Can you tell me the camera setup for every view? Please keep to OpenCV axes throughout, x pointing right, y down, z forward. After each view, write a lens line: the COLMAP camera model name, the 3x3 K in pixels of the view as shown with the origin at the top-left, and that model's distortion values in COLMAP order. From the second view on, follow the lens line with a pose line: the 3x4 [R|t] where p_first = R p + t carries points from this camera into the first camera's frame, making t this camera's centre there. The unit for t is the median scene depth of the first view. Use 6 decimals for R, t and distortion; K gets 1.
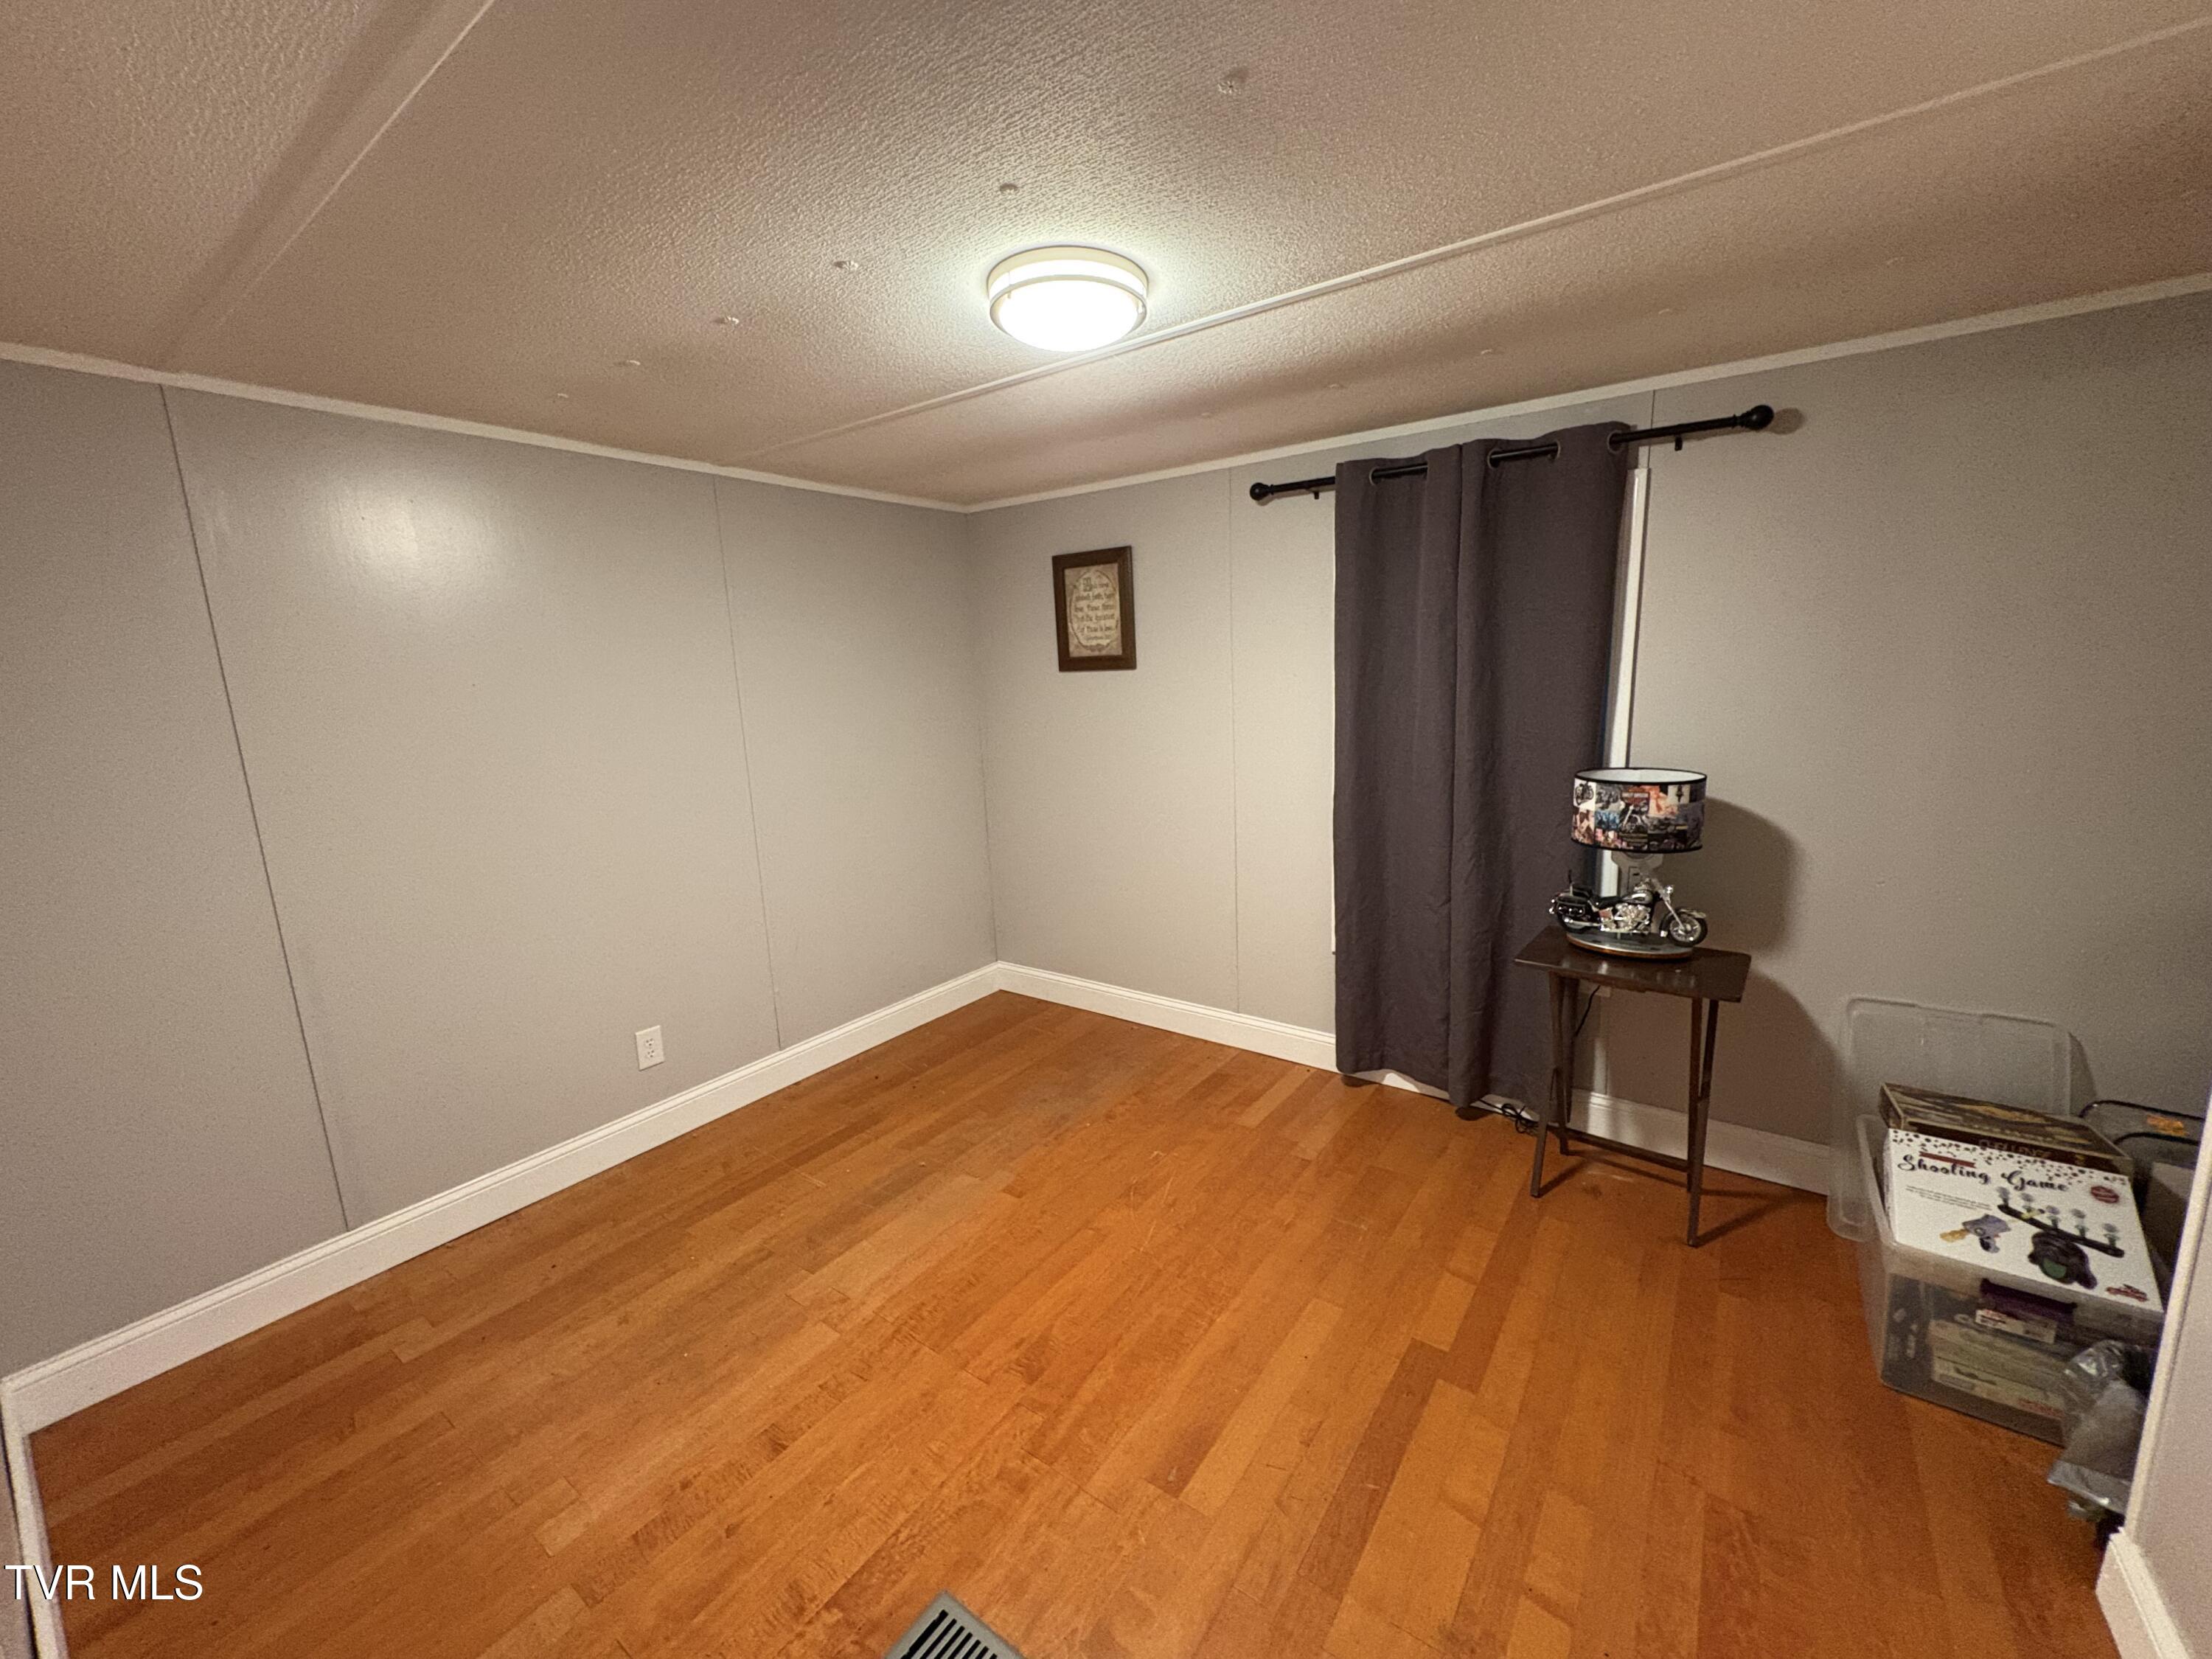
lens RADIAL K [[883.6, 0, 1107.7], [0, 883.6, 829.0], [0, 0, 1]] dist [-0.001403, 0.000243]
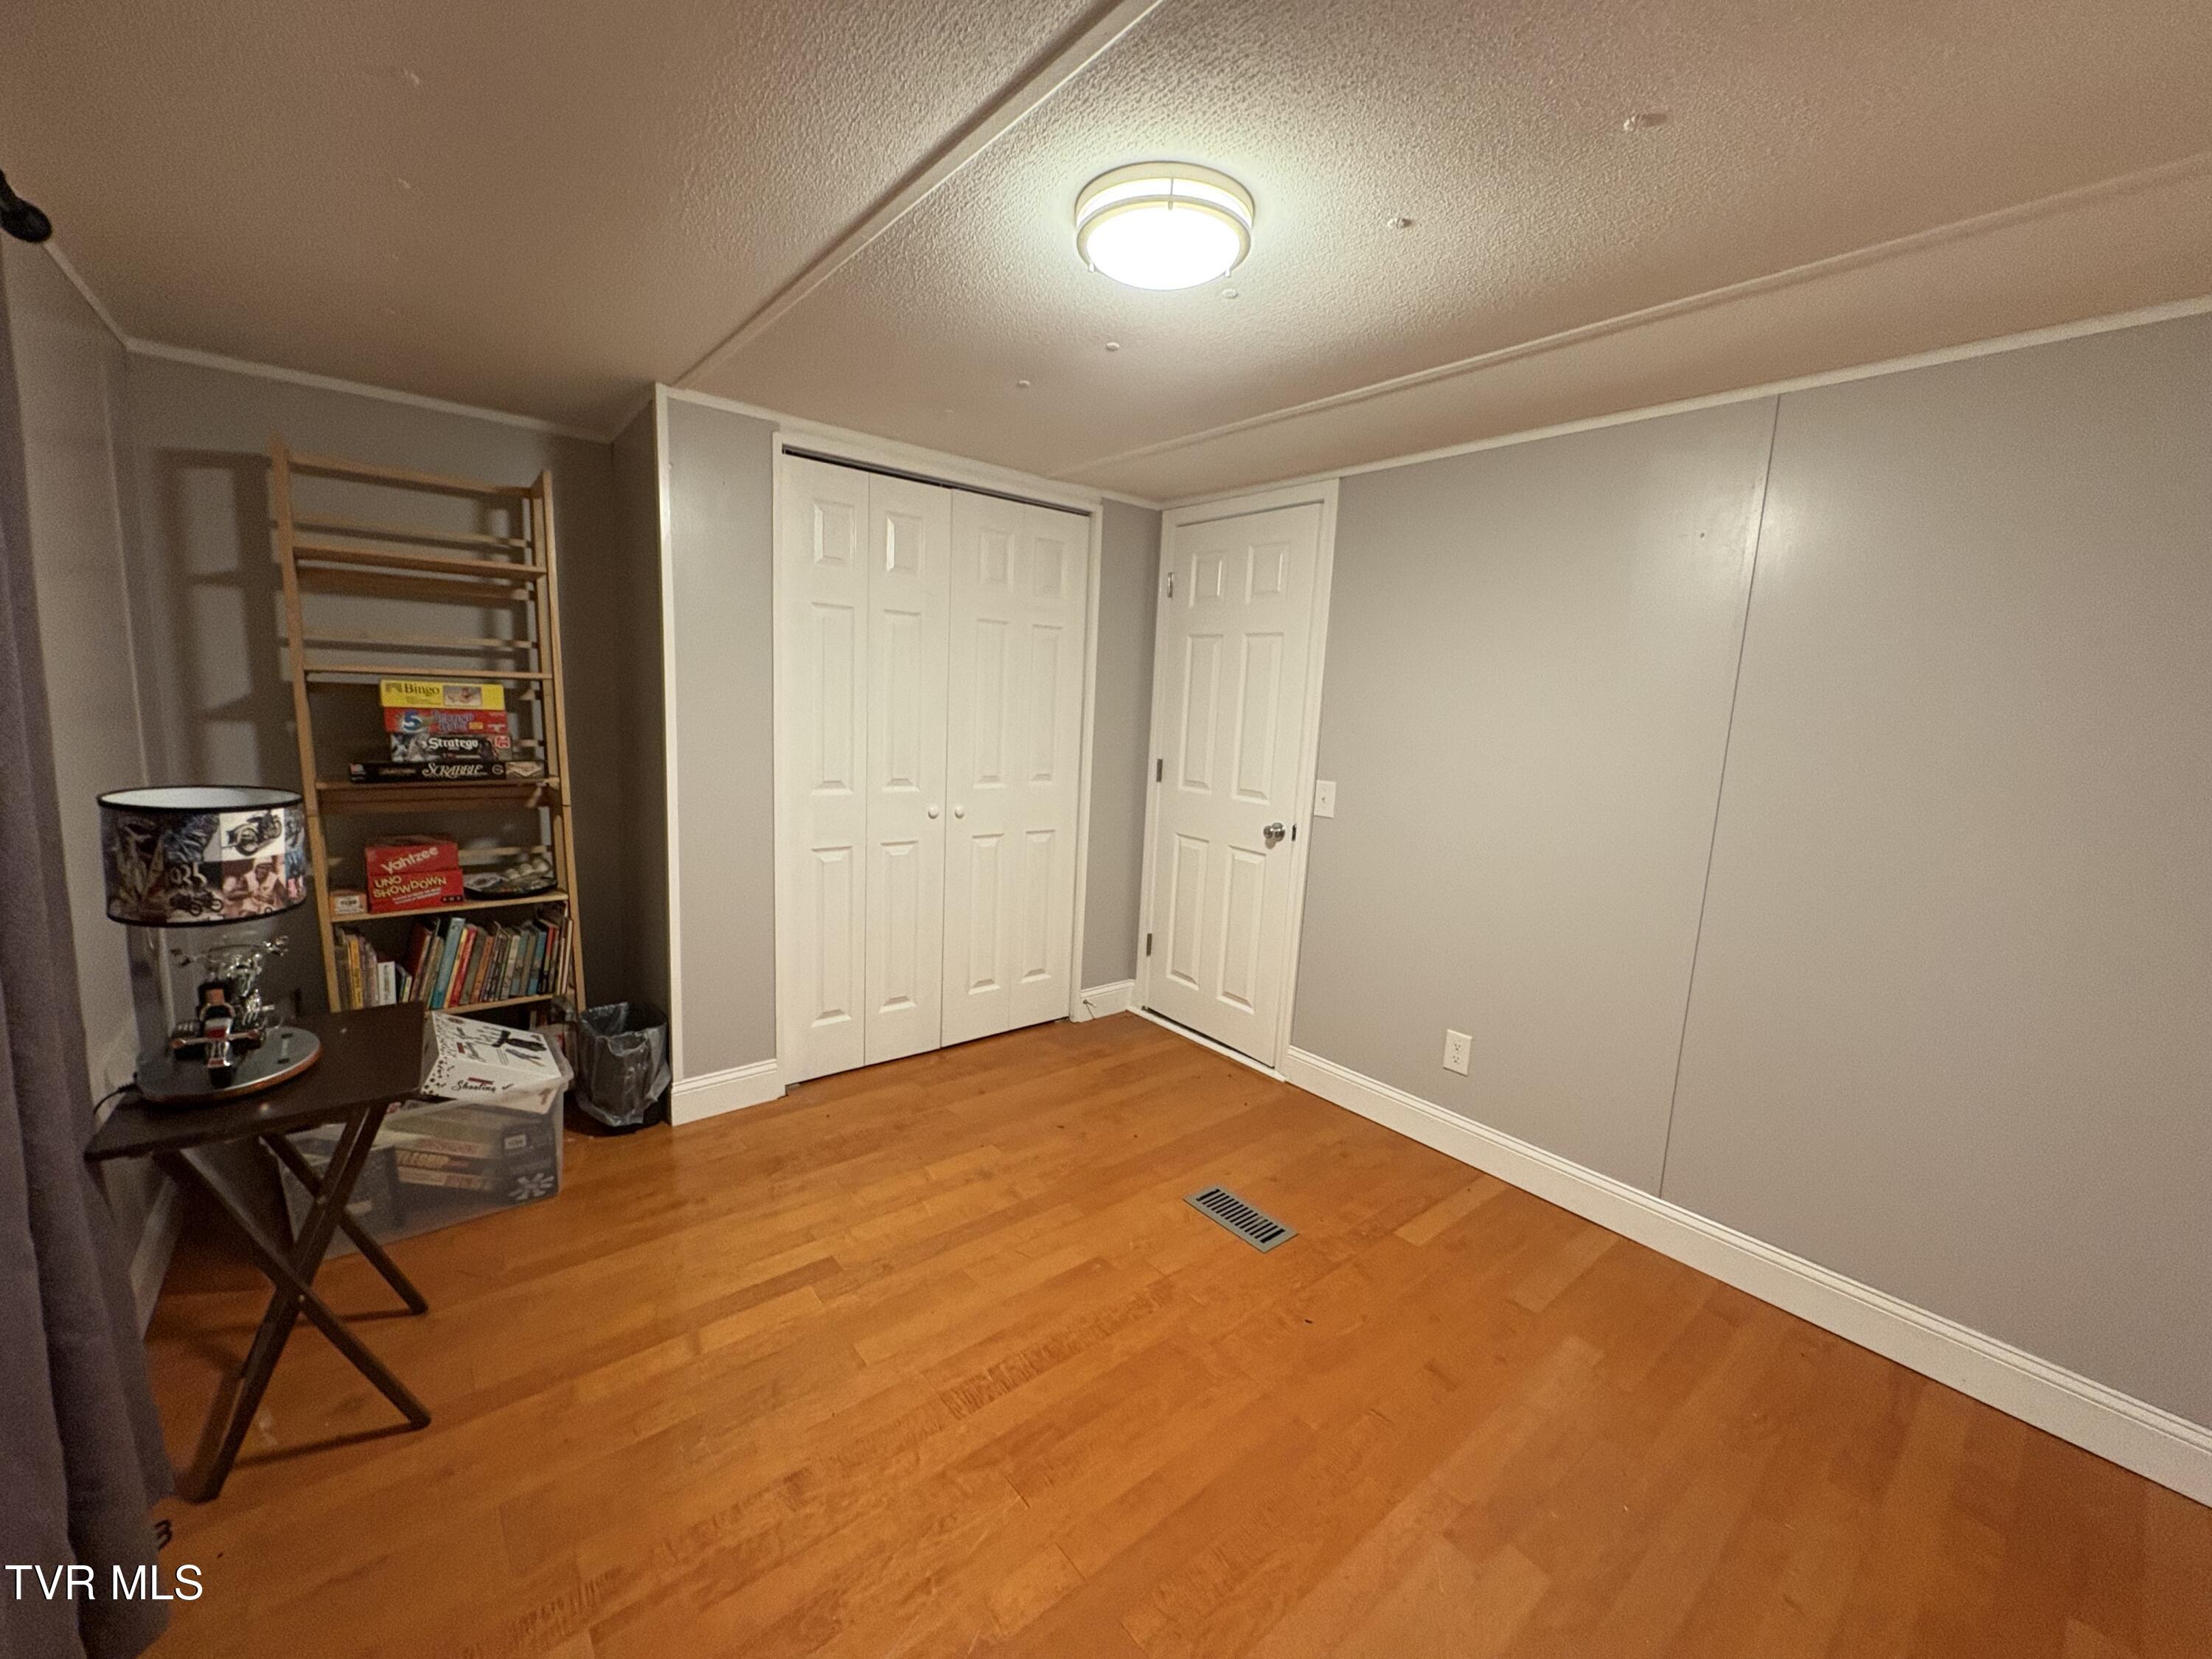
lens RADIAL K [[883.6, 0, 1107.7], [0, 883.6, 829.0], [0, 0, 1]] dist [-0.001403, 0.000243]
pose [[-0.968249, -0.046417, 0.245642, -0.163970], [0.033371, 0.949817, 0.311020, -0.209407], [-0.247752, 0.309342, -0.918110, 1.407517]]
